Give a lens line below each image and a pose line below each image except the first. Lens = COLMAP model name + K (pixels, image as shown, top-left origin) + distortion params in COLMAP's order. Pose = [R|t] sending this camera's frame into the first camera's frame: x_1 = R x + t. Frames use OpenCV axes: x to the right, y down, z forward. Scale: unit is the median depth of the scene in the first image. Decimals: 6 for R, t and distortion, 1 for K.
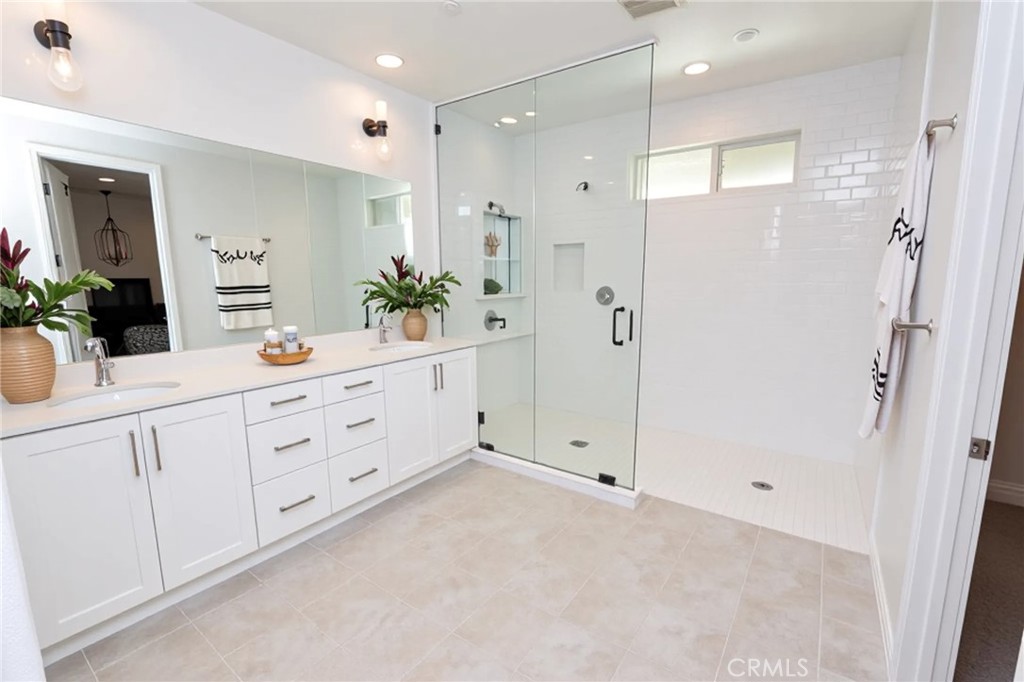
lens RADIAL K [[446.0, 0, 512.0], [0, 446.0, 341.0], [0, 0, 1]] dist [-0.000162, 0.000032]
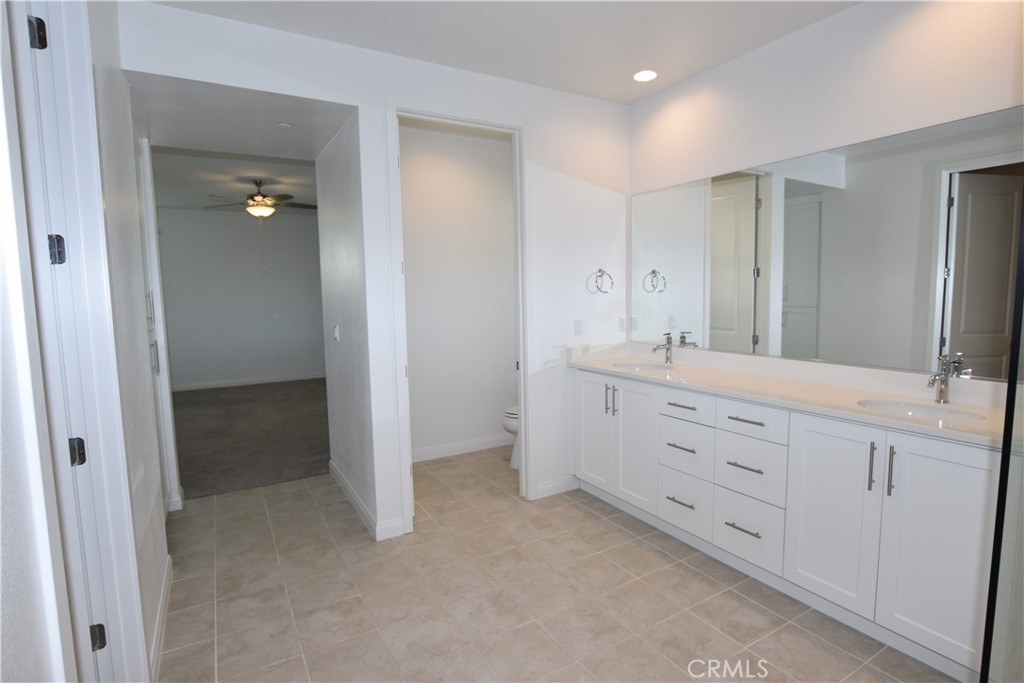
lens RADIAL K [[495.4, 0, 512.0], [0, 495.4, 341.5], [0, 0, 1]] dist [-0.023562, 0.000181]
pose [[-0.403767, 0.093976, -0.910022, 0.659021], [-0.118486, 0.980961, 0.153873, -0.135933], [0.907157, 0.169954, -0.384944, 0.993125]]
